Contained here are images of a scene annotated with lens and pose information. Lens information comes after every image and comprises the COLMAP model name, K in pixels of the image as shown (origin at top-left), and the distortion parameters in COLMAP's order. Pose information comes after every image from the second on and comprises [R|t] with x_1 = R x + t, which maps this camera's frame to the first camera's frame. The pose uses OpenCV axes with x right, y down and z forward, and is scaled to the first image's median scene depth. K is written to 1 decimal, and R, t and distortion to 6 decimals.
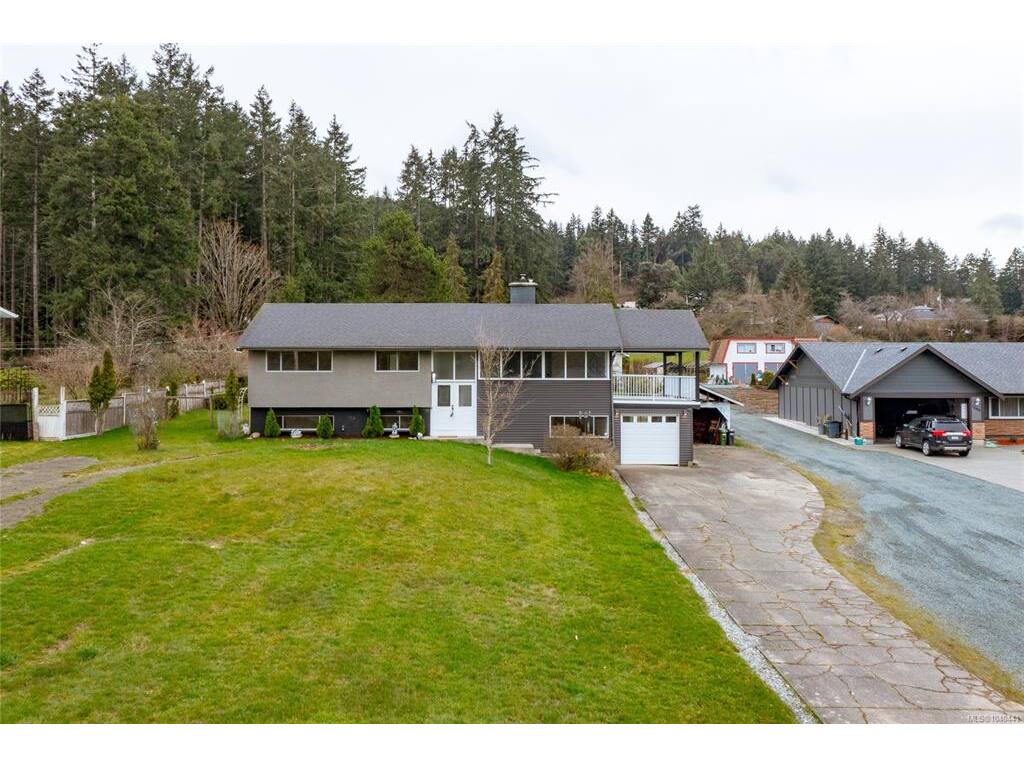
lens RADIAL K [[823.9, 0, 512.7], [0, 823.9, 381.2], [0, 0, 1]] dist [-0.009858, -0.003997]
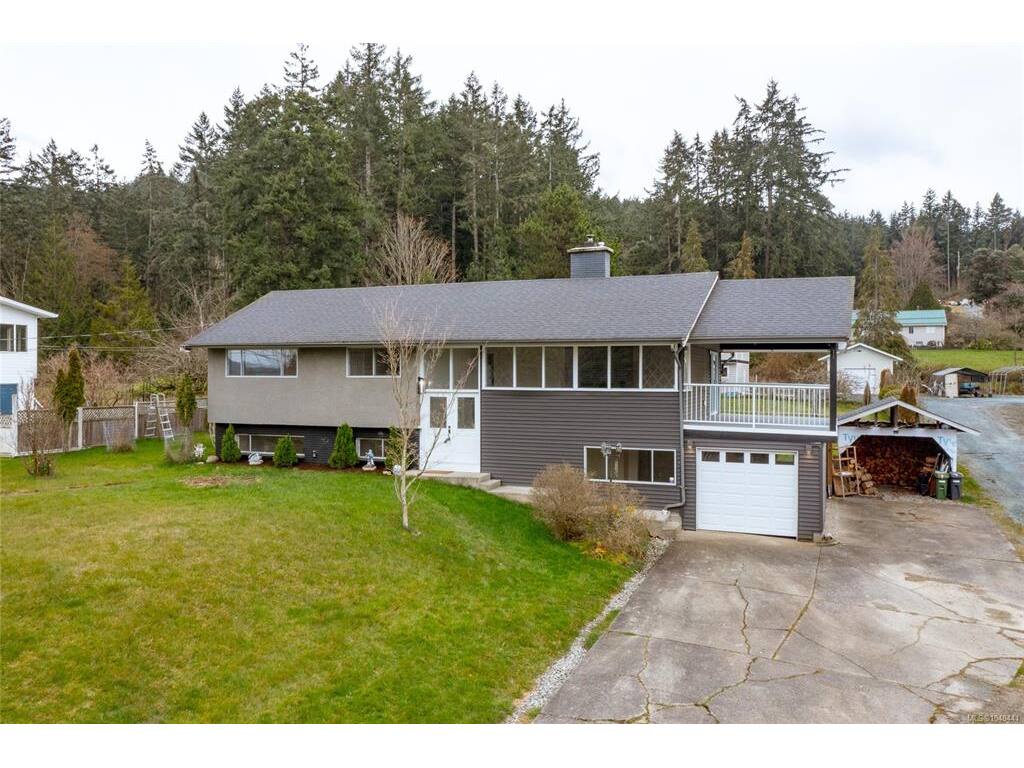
lens RADIAL K [[823.9, 0, 503.4], [0, 823.9, 401.7], [0, 0, 1]] dist [-0.009858, -0.003997]
pose [[0.925245, 0.013856, -0.379117, 0.092000], [-0.008190, 0.999829, 0.016554, -0.001269], [0.379282, -0.012212, 0.925201, 0.152832]]
